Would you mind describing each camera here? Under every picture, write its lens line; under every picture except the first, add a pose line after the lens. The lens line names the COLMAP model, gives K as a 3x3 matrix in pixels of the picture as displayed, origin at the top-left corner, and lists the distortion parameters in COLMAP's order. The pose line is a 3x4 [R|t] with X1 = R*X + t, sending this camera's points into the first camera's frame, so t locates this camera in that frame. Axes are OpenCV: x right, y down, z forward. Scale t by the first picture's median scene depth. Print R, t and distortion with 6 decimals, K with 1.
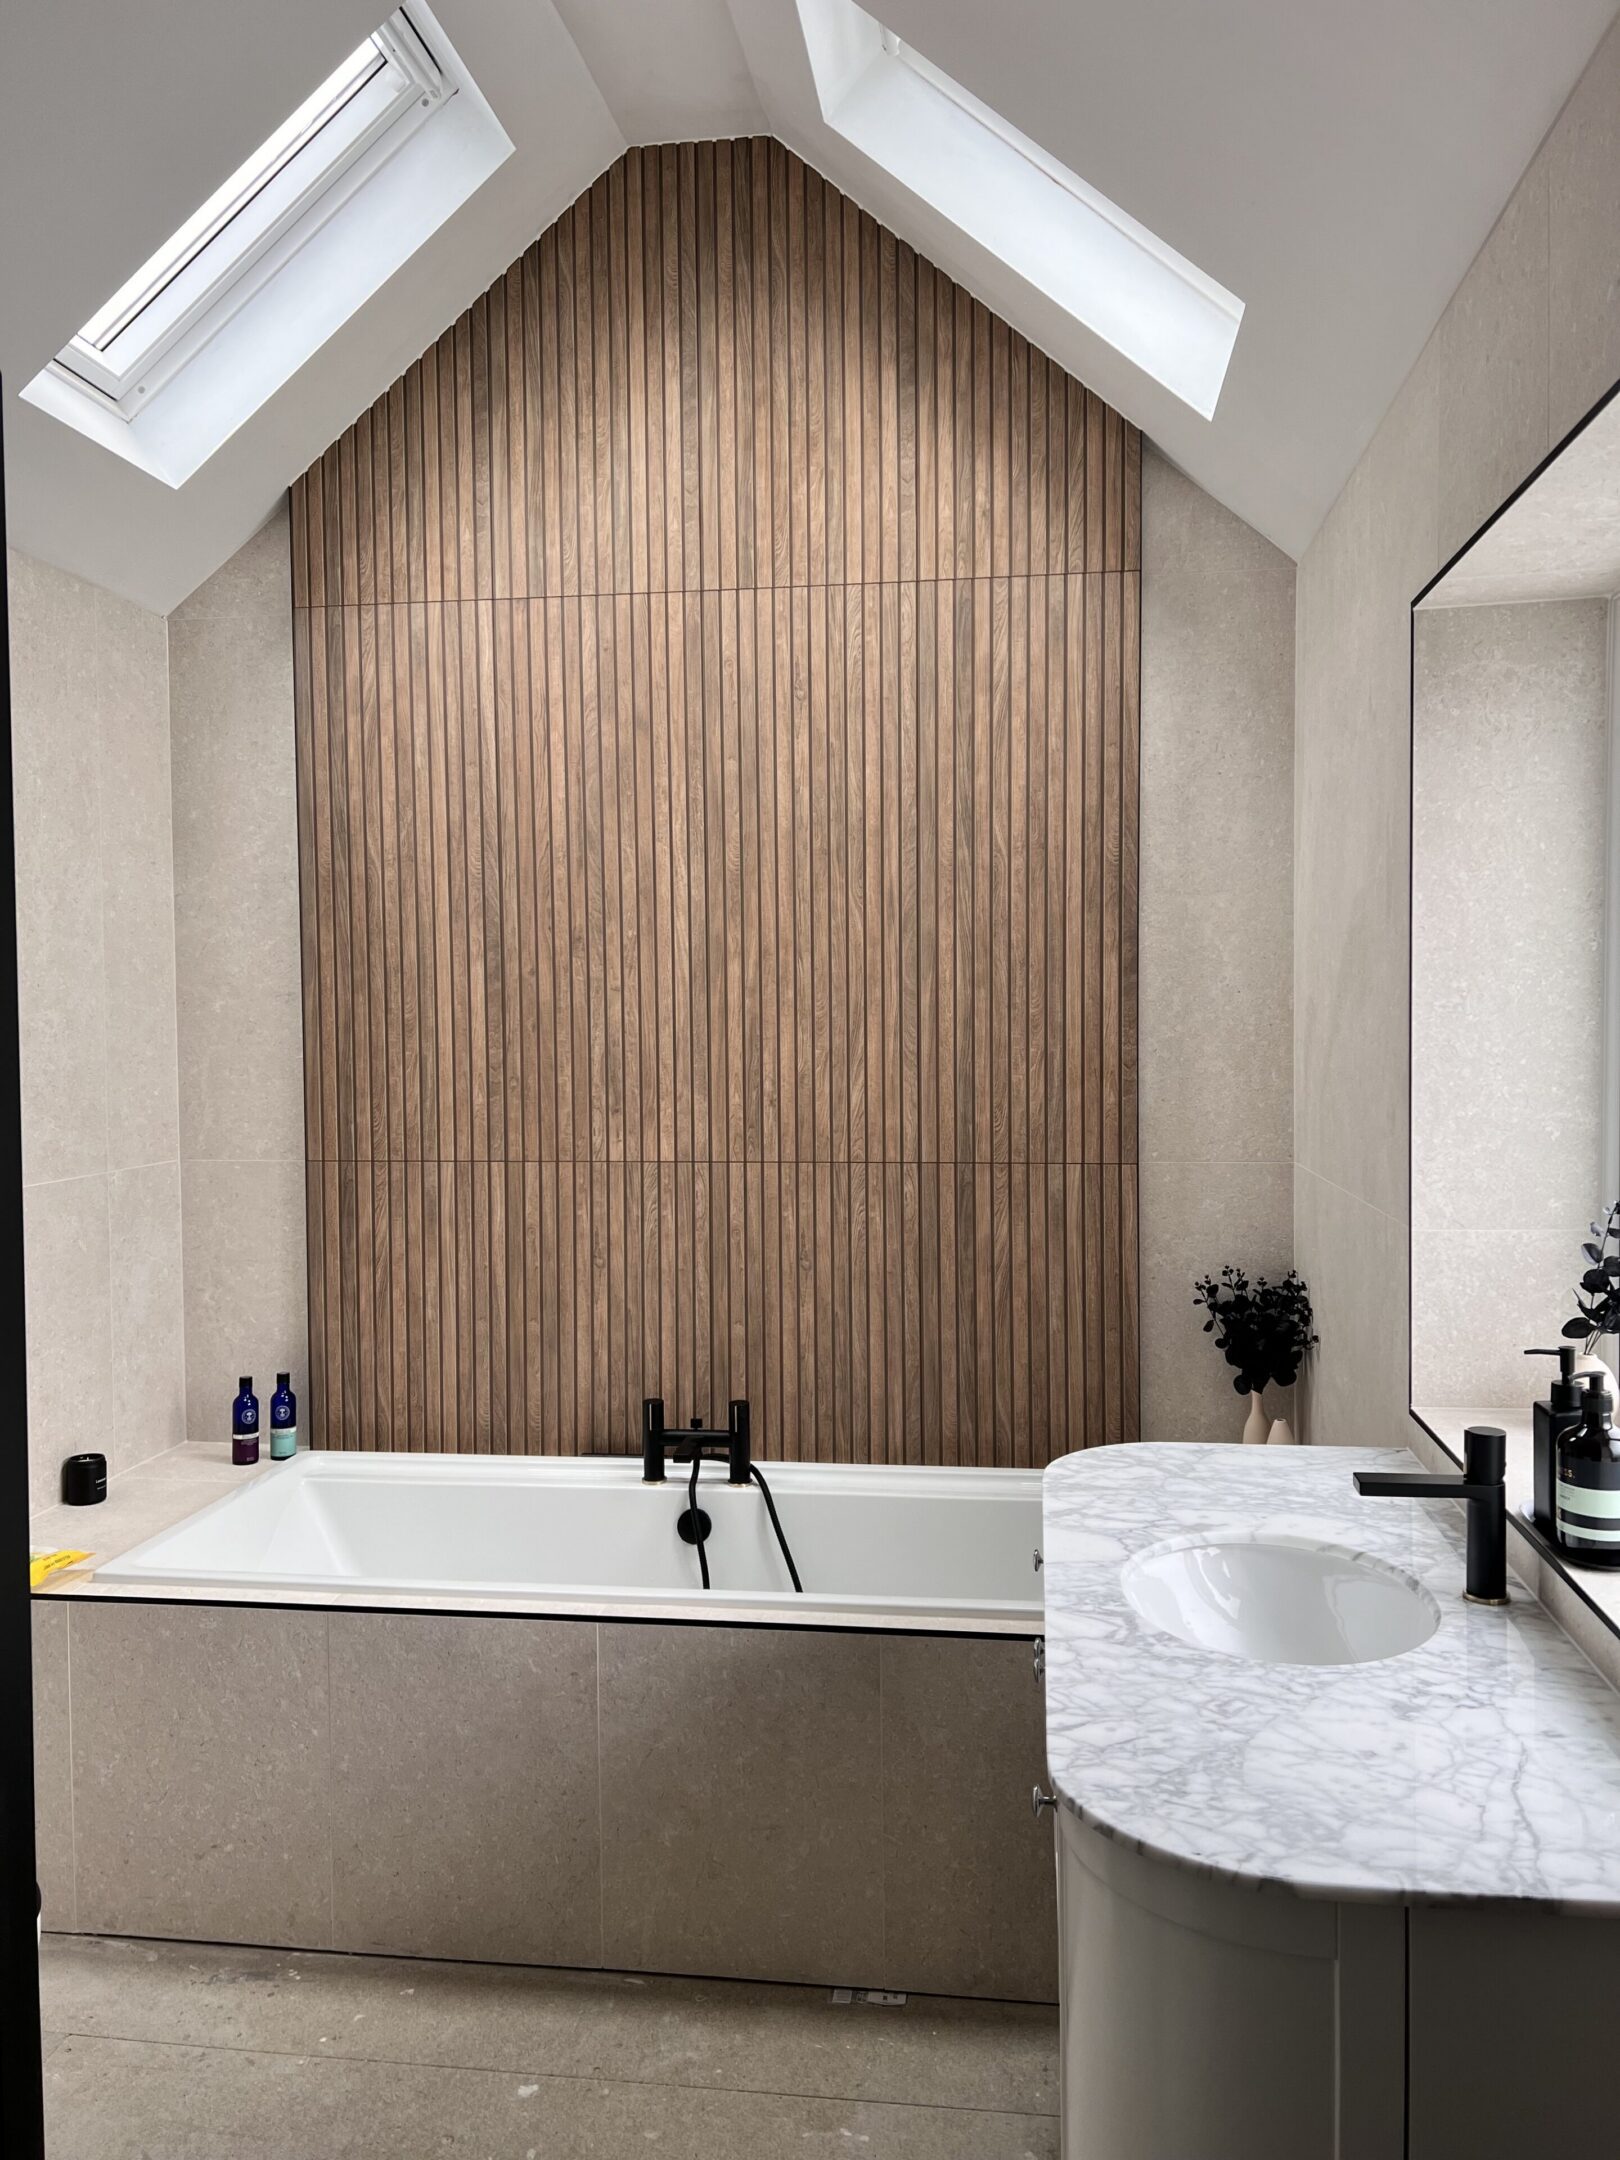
lens RADIAL K [[1615.9, 0, 826.0], [0, 1615.9, 1076.4], [0, 0, 1]] dist [0.077995, -0.099860]
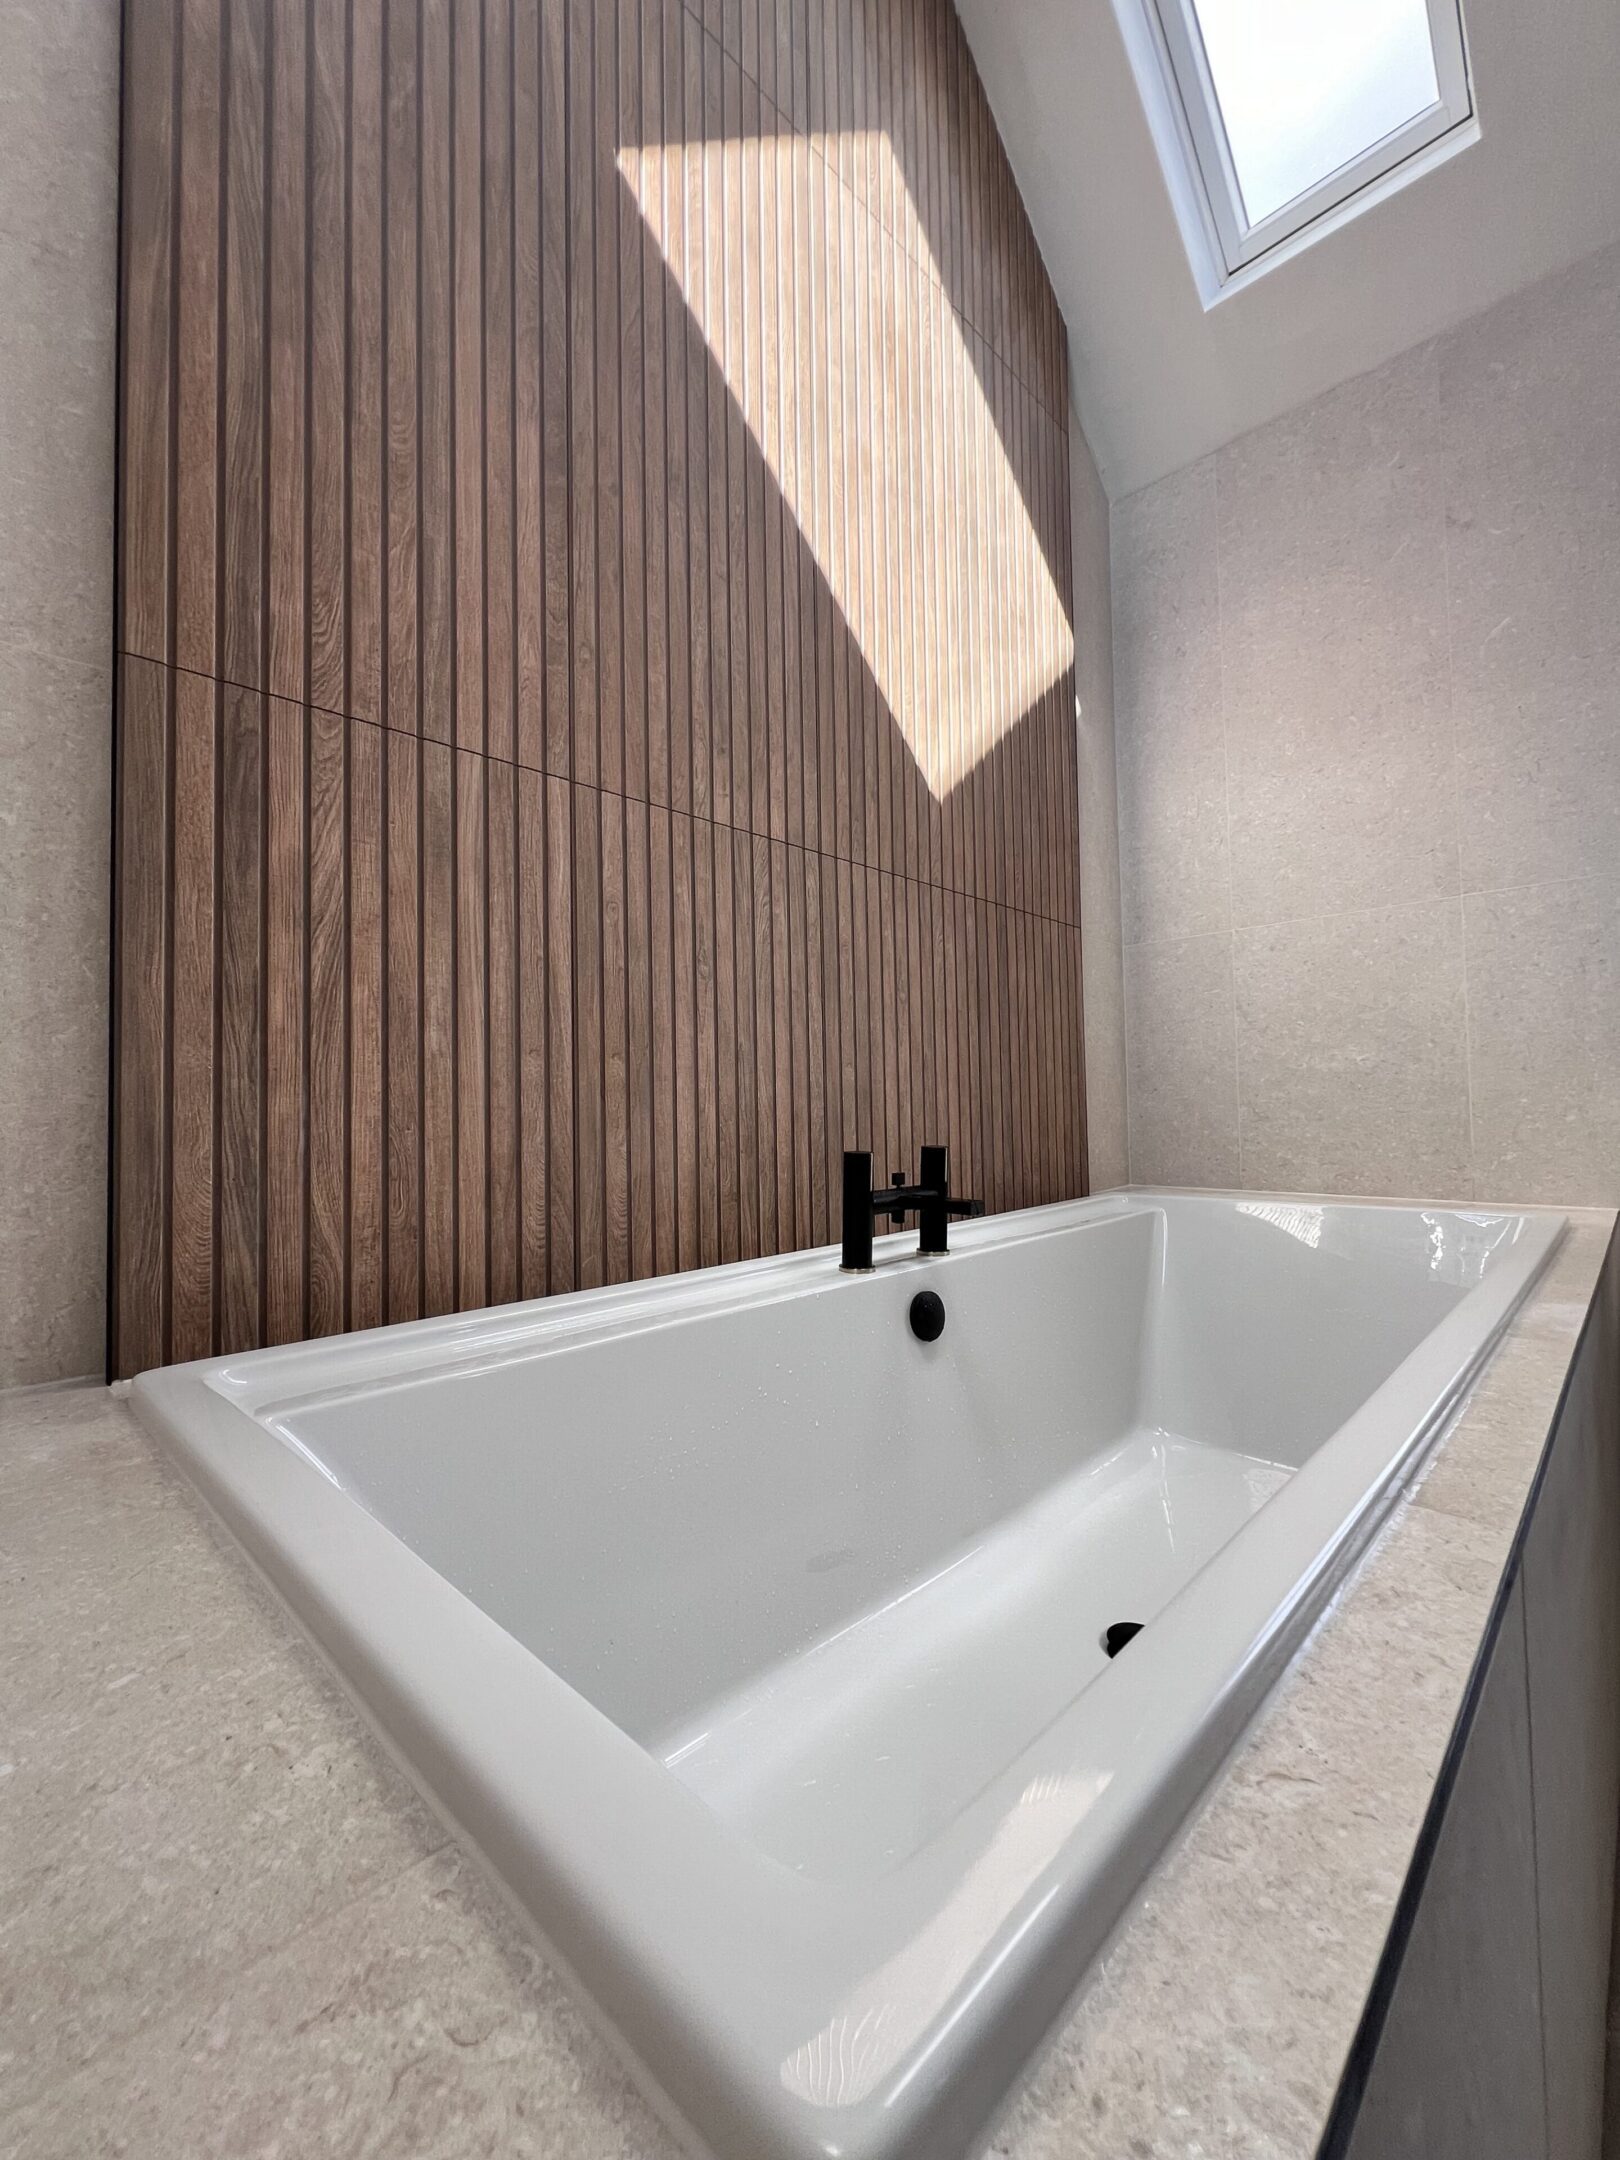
lens RADIAL K [[861.4, 0, 805.8], [0, 861.4, 1080.3], [0, 0, 1]] dist [-0.002665, 0.000369]
pose [[0.603252, 0.024023, 0.797189, -0.400837], [0.043817, 0.997038, -0.063202, 0.187177], [-0.796346, 0.073057, 0.600413, 0.776528]]
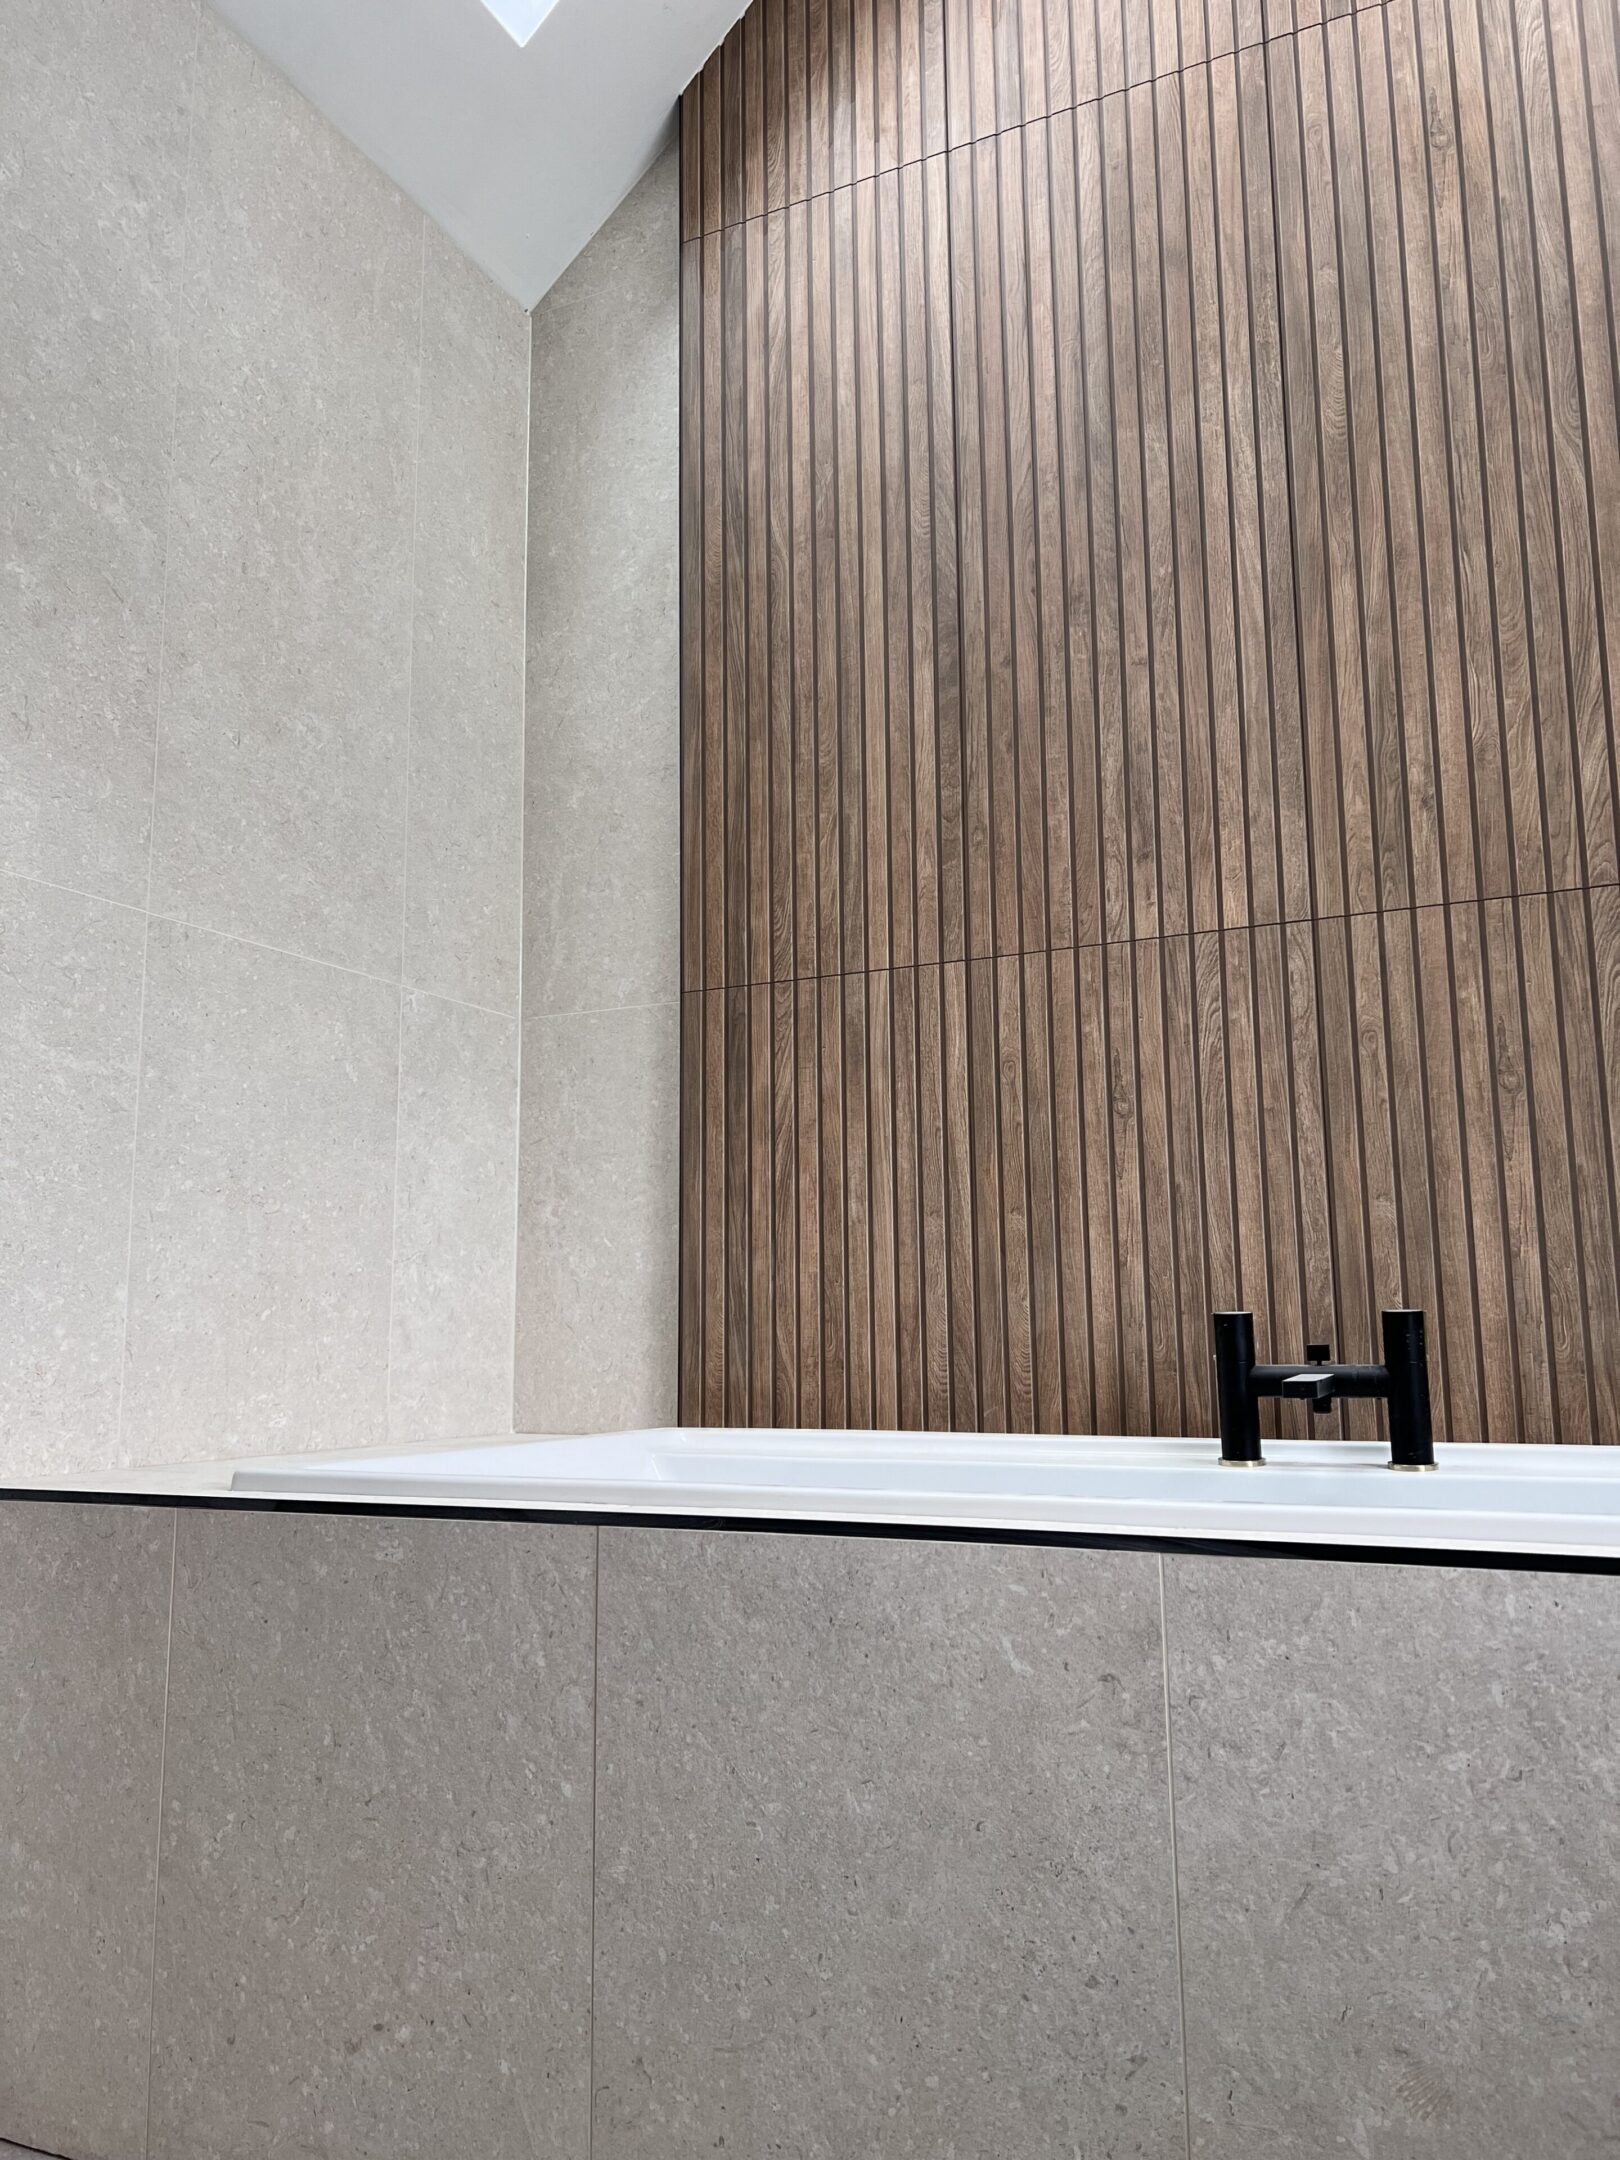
lens RADIAL K [[1615.9, 0, 820.5], [0, 1615.9, 1086.1], [0, 0, 1]] dist [0.077995, -0.099860]
pose [[0.952156, -0.048931, -0.301669, -0.067799], [-0.008605, 0.982416, -0.186507, 0.223150], [0.305490, 0.180180, 0.934992, 0.418568]]
